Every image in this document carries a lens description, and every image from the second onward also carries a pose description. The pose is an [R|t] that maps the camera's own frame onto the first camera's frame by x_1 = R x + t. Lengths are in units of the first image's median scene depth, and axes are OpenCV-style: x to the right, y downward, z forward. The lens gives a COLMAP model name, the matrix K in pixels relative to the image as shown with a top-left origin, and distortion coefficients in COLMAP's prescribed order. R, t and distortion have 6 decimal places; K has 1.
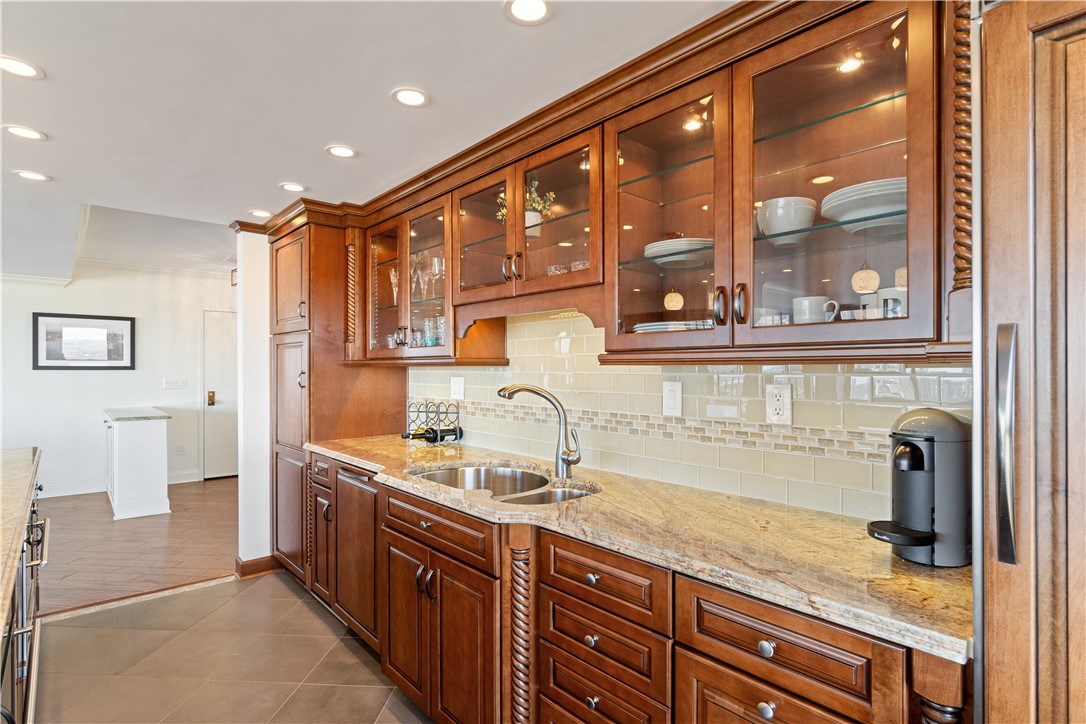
lens RADIAL K [[547.9, 0, 543.0], [0, 547.9, 362.0], [0, 0, 1]] dist [0.001841, 0.000378]
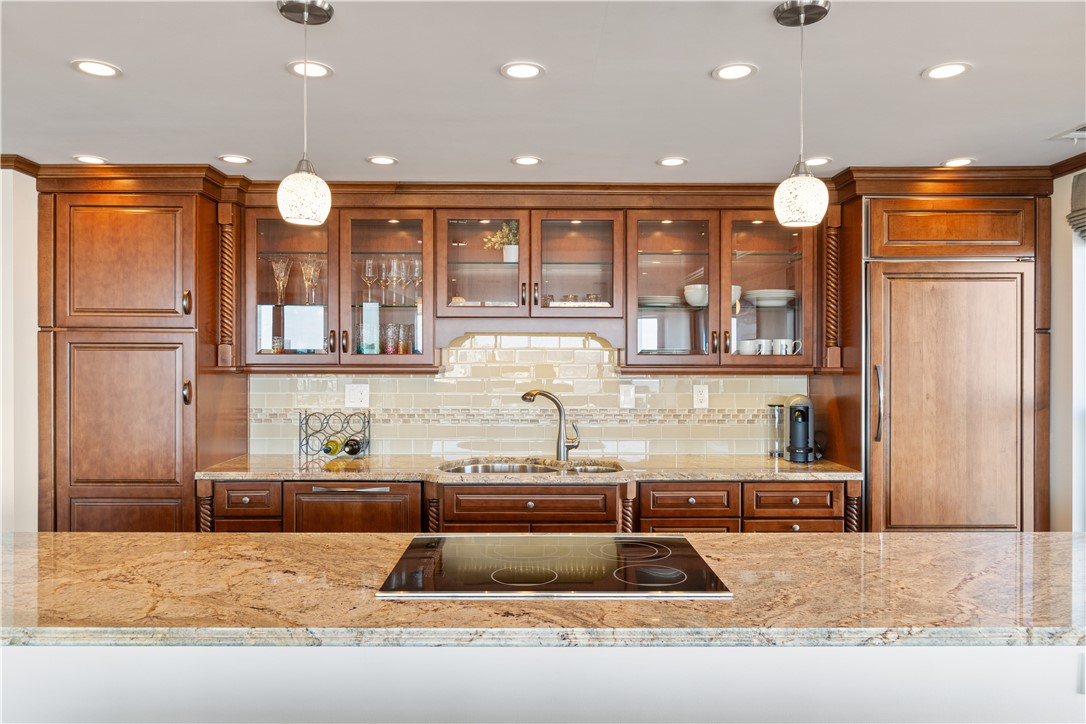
lens RADIAL K [[745.8, 0, 543.0], [0, 745.8, 362.0], [0, 0, 1]] dist [-0.009128, -0.001402]
pose [[0.647889, -0.004881, 0.761719, -1.684570], [-0.012229, 0.999784, 0.016808, -0.065192], [-0.761637, -0.020205, 0.647689, -0.133054]]
